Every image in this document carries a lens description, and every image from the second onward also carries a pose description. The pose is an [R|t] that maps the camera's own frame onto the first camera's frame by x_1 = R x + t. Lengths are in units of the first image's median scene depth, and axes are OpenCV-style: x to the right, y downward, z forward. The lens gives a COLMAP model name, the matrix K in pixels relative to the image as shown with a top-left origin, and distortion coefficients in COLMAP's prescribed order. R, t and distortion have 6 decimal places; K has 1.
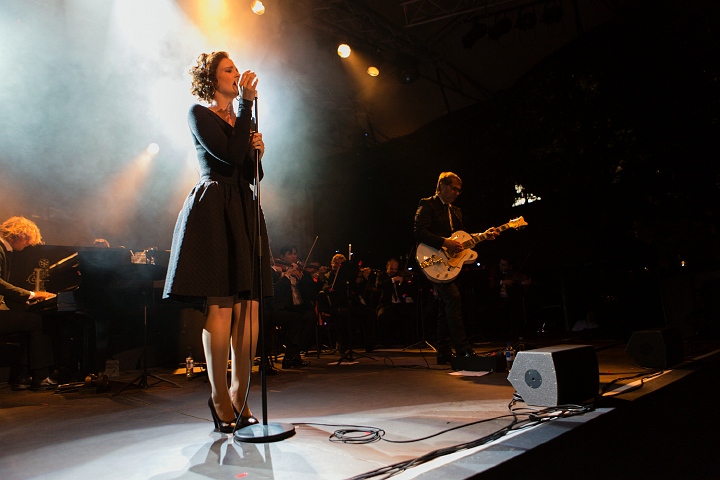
lens RADIAL K [[500.6, 0, 360.0], [0, 500.6, 240.0], [0, 0, 1]] dist [-0.003906, -0.001555]
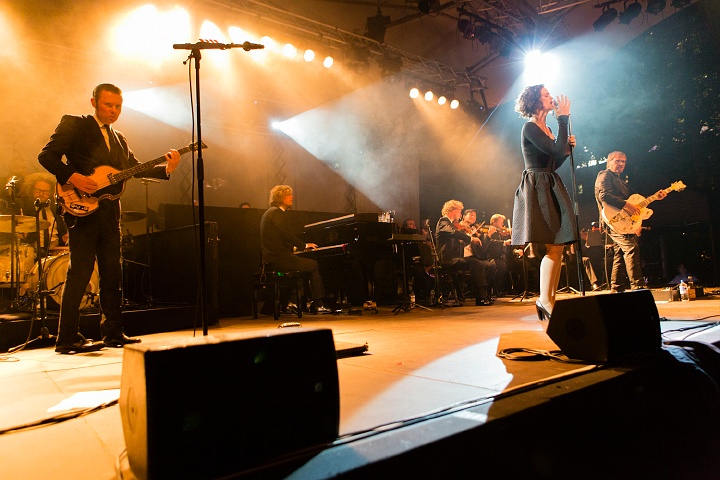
lens RADIAL K [[497.1, 0, 360.0], [0, 497.1, 240.0], [0, 0, 1]] dist [-0.005496, 0.001315]
pose [[0.995369, -0.003326, -0.096070, -0.388427], [0.010247, 0.997379, 0.071630, -0.003241], [0.095580, -0.072283, 0.992794, -0.348794]]
